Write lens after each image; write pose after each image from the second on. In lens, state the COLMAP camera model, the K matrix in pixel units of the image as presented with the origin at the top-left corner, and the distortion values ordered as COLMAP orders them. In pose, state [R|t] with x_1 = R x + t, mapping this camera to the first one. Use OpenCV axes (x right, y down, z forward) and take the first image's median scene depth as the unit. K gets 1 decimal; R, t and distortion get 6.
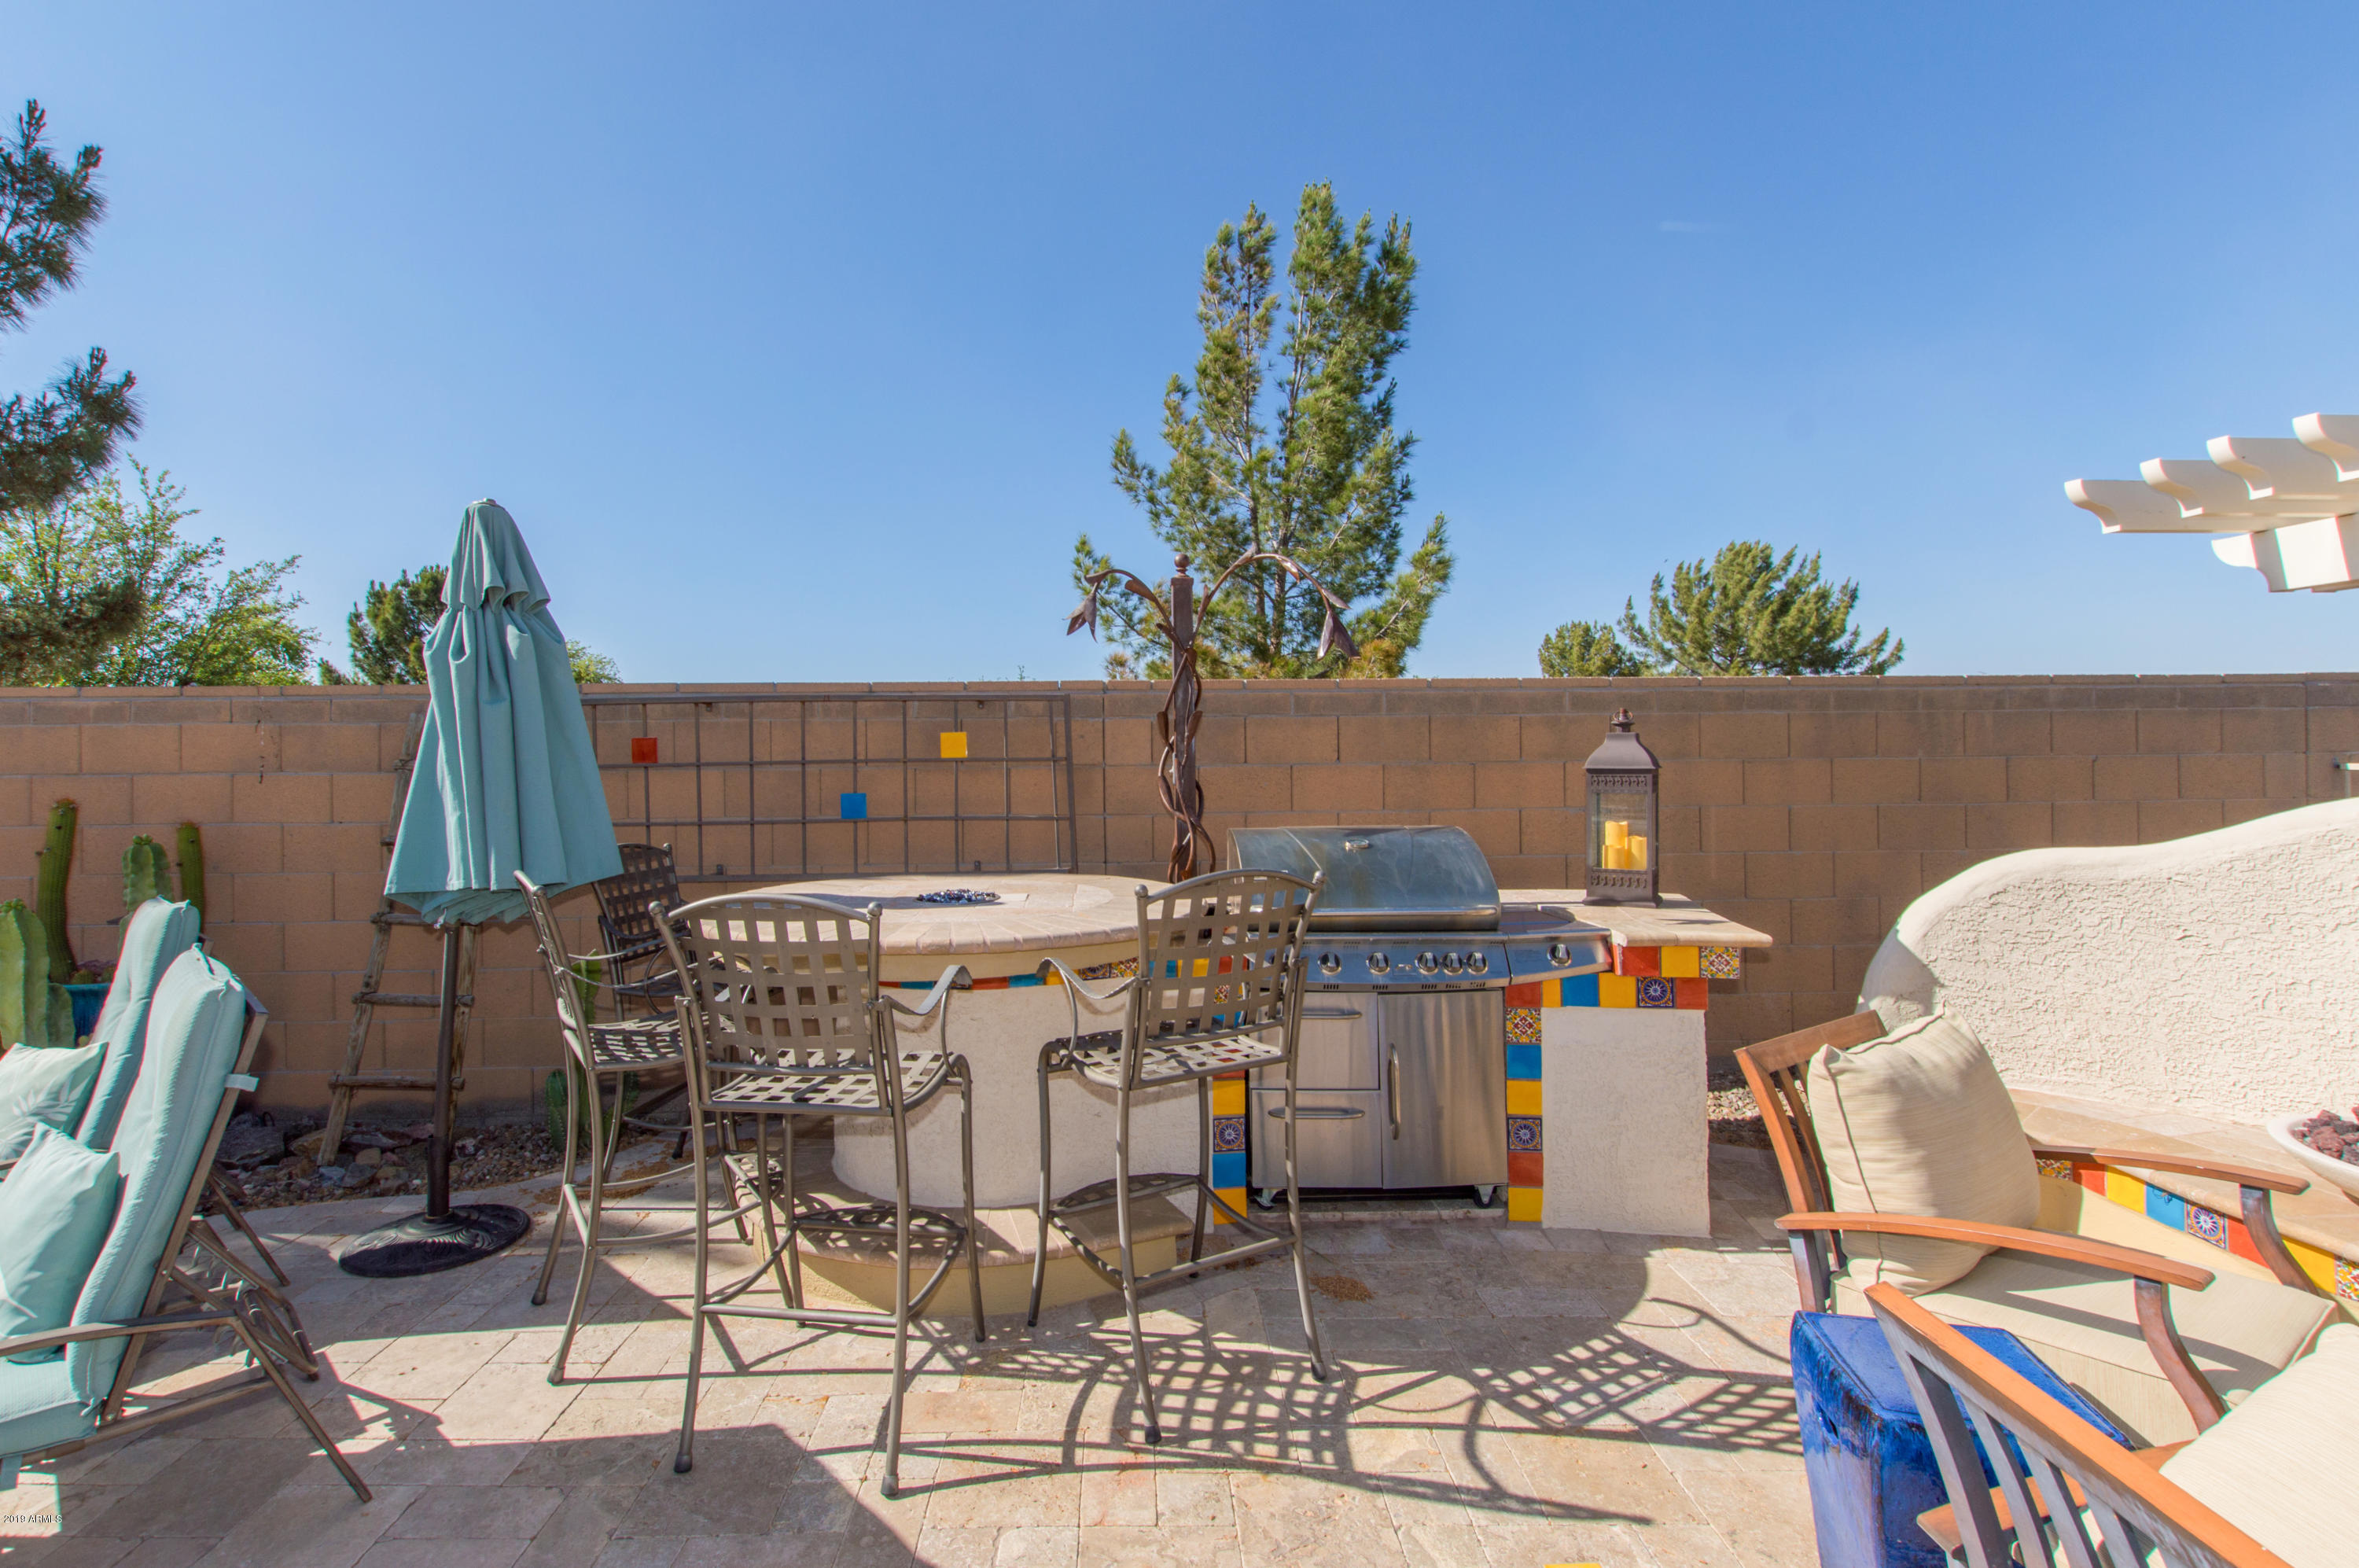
lens RADIAL K [[1007.9, 0, 1173.7], [0, 1007.9, 761.5], [0, 0, 1]] dist [0.001774, 0.000140]
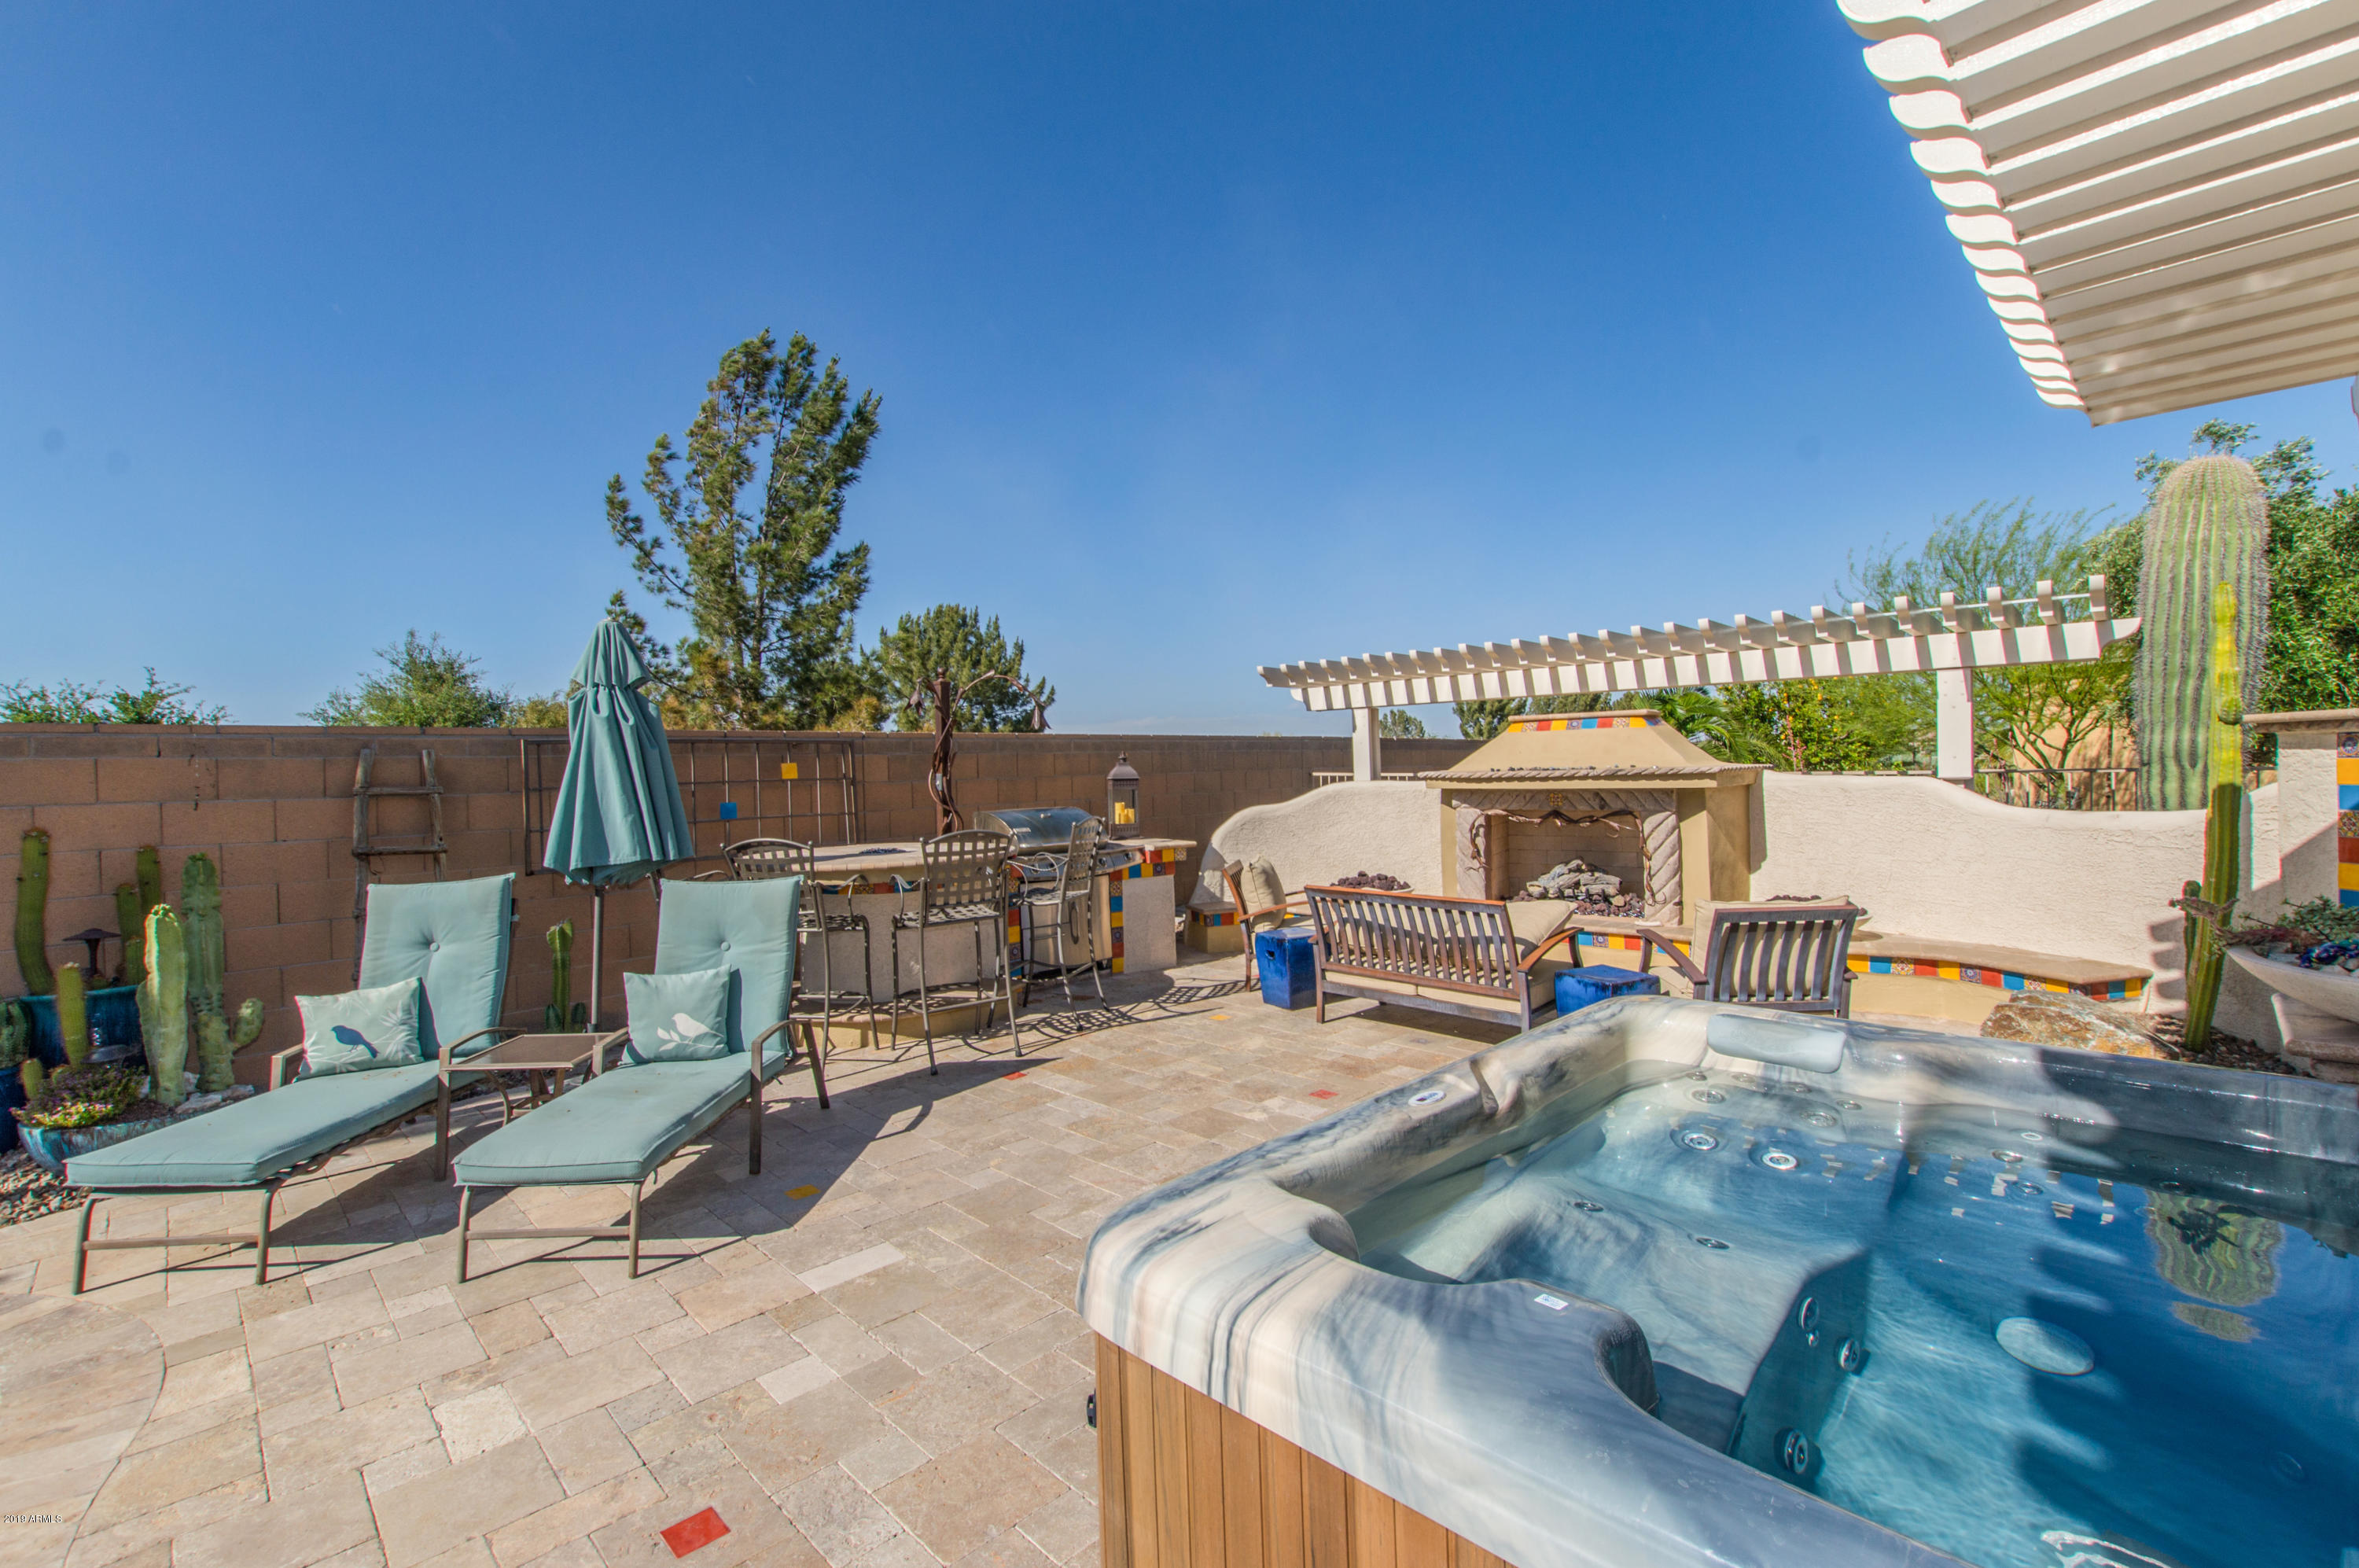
lens RADIAL K [[1025.7, 0, 1172.5], [0, 1025.7, 775.2], [0, 0, 1]] dist [-0.004799, -0.001005]
pose [[0.711312, -0.012493, 0.702766, -1.221343], [0.017347, 0.999850, 0.000217, 0.001024], [-0.702663, 0.012036, 0.711421, -0.778906]]
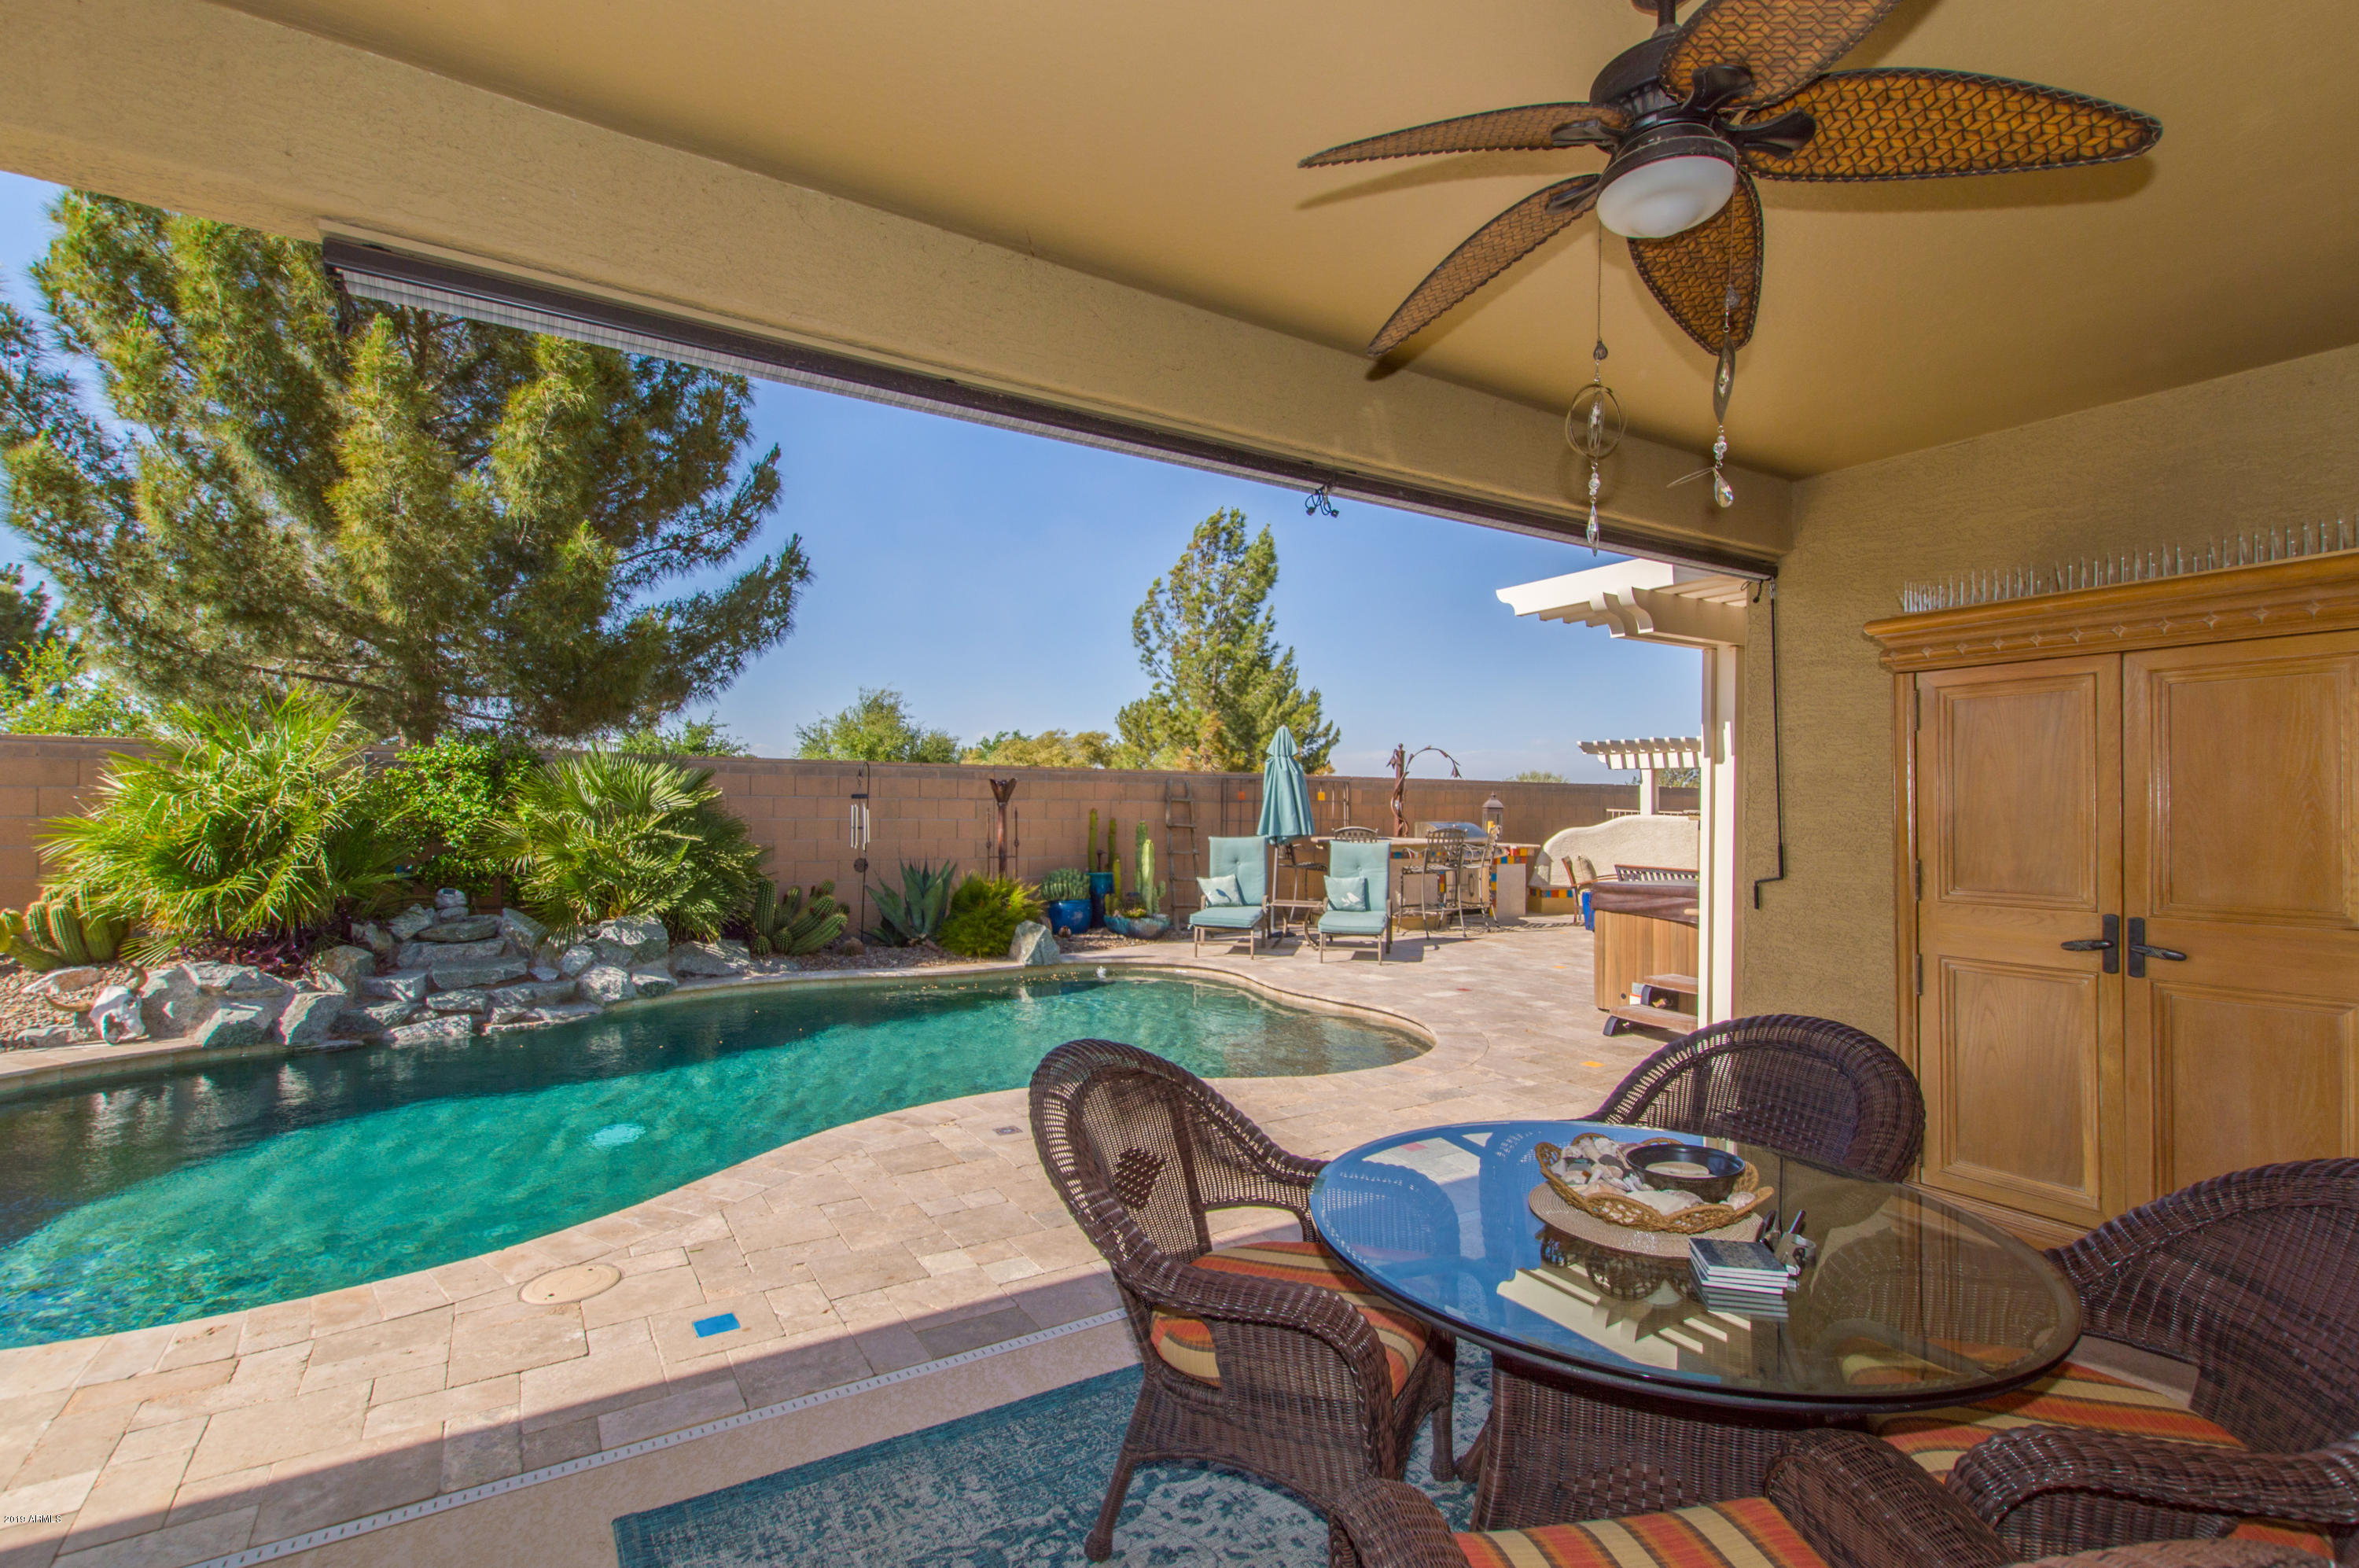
lens RADIAL K [[1034.1, 0, 1124.5], [0, 1034.1, 795.6], [0, 0, 1]] dist [0.000876, -0.000047]
pose [[0.873291, 0.022168, 0.486695, -3.083755], [-0.020048, 0.999753, -0.009565, 0.032428], [-0.486786, -0.001404, 0.873520, -1.994101]]
